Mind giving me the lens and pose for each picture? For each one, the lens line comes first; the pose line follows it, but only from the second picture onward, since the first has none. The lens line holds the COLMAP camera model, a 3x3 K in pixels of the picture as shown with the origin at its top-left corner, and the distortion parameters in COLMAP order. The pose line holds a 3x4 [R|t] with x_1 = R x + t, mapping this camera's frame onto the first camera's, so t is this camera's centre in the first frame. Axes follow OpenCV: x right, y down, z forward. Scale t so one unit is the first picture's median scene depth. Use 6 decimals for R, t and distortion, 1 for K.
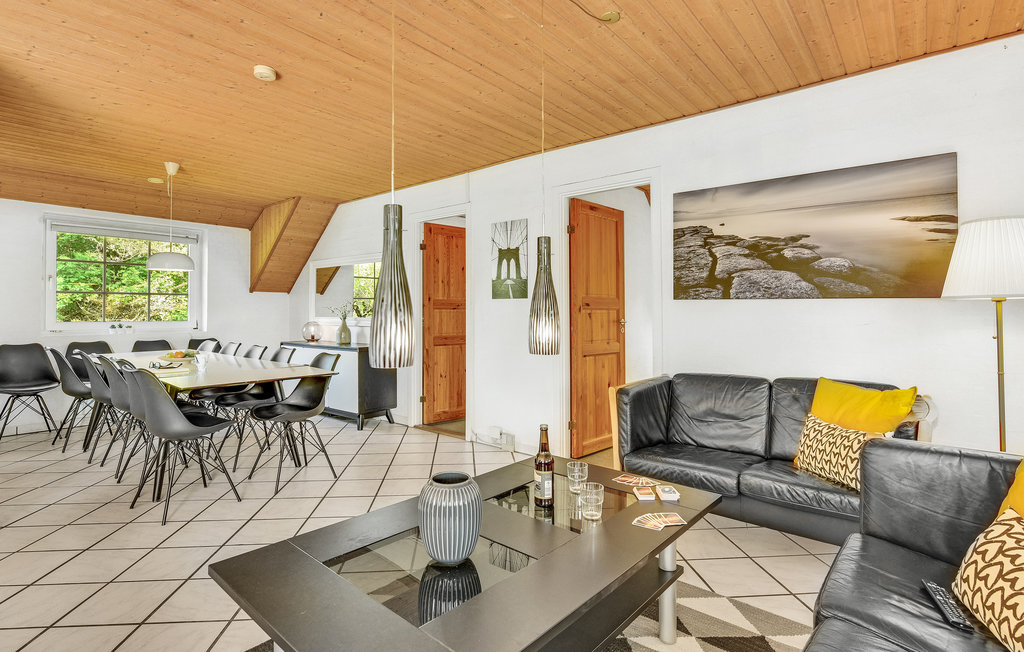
lens RADIAL K [[503.3, 0, 501.2], [0, 503.3, 309.5], [0, 0, 1]] dist [0.005702, 0.000404]
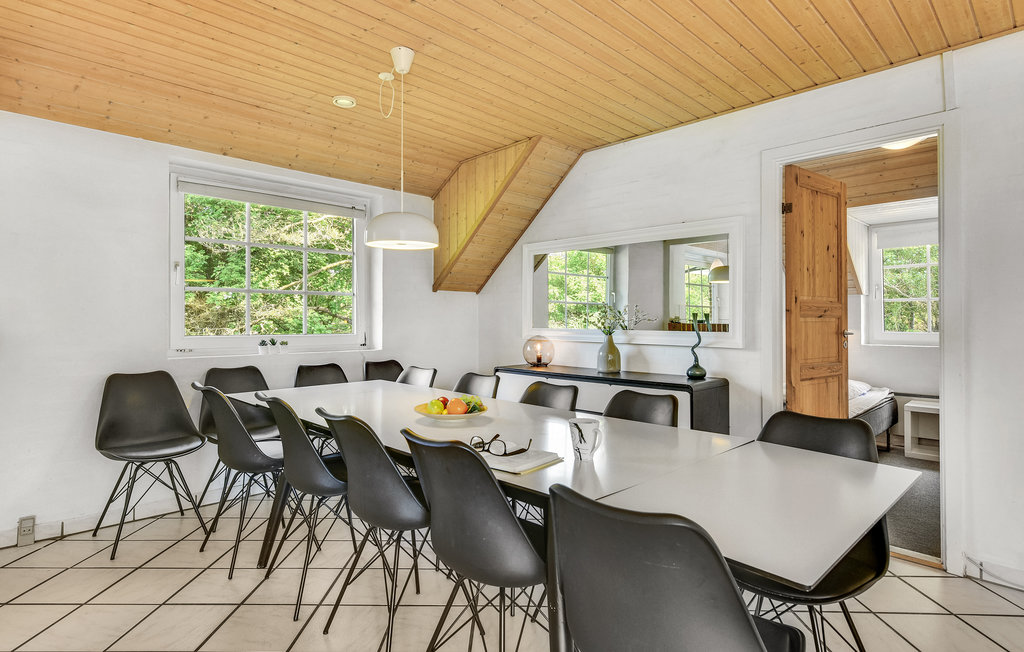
lens RADIAL K [[545.8, 0, 507.2], [0, 545.8, 321.4], [0, 0, 1]] dist [0.025041, 0.001534]
pose [[0.995525, 0.002791, -0.094460, -0.391668], [-0.002177, 0.999976, 0.006605, 0.001211], [0.094476, -0.006370, 0.995507, 0.333583]]
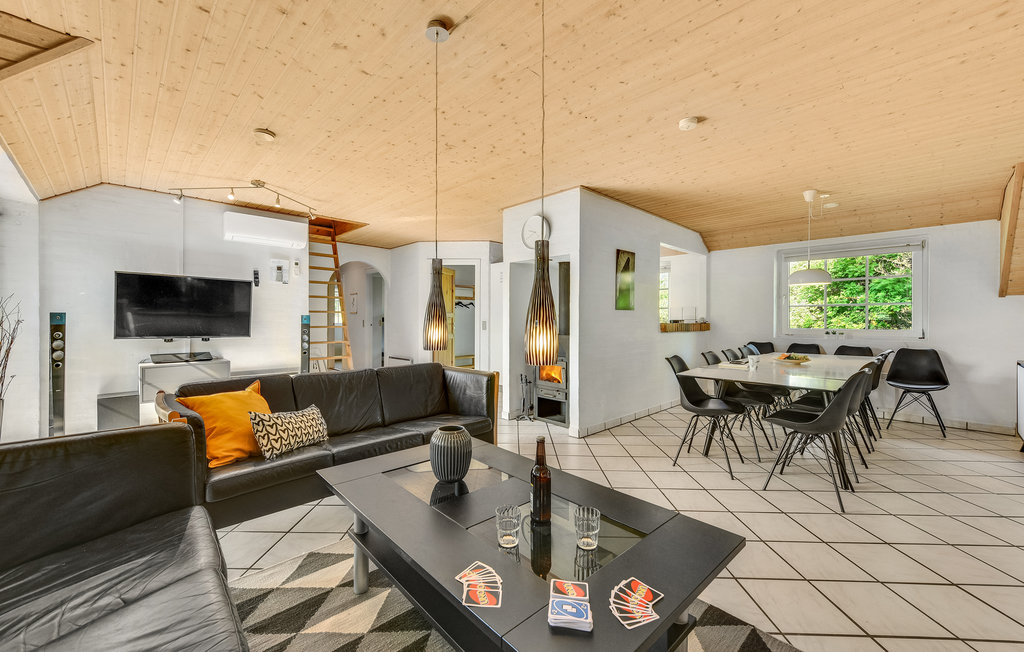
lens RADIAL K [[404.1, 0, 500.8], [0, 404.1, 323.0], [0, 0, 1]] dist [0.005290, -0.000075]
pose [[-0.105315, 0.004480, -0.994429, 0.275497], [0.003865, 0.999984, 0.004096, 0.003092], [0.994431, -0.003412, -0.105331, 0.324015]]
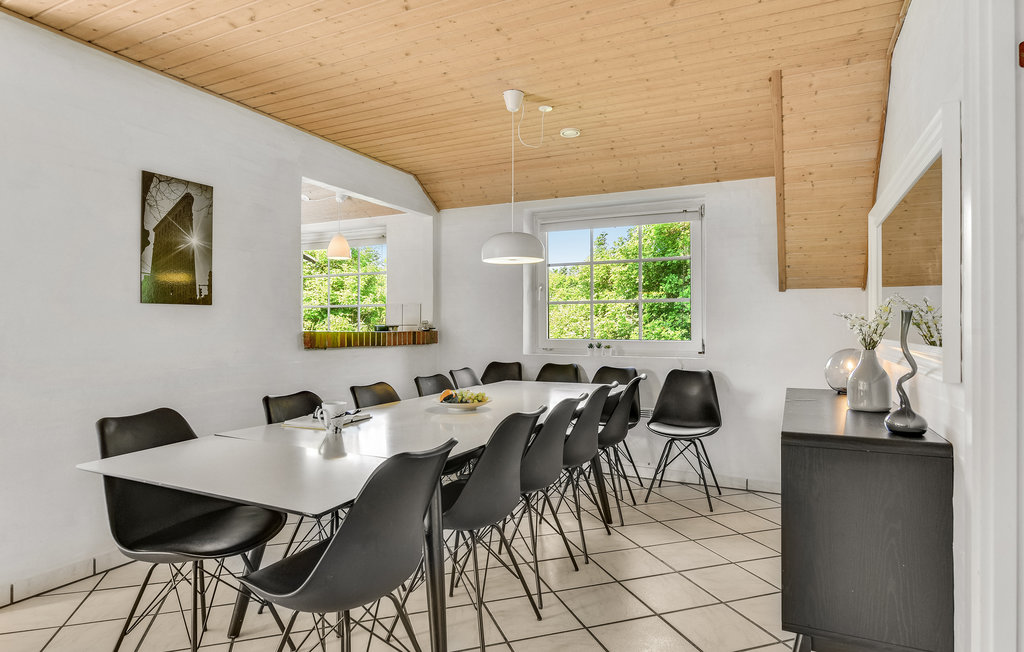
lens RADIAL K [[581.1, 0, 513.1], [0, 581.1, 322.4], [0, 0, 1]] dist [0.001706, 0.000475]
pose [[0.260085, -0.007748, -0.965555, 0.040215], [0.008568, 0.999947, -0.005716, 0.002174], [0.965548, -0.006786, 0.260138, 0.657431]]
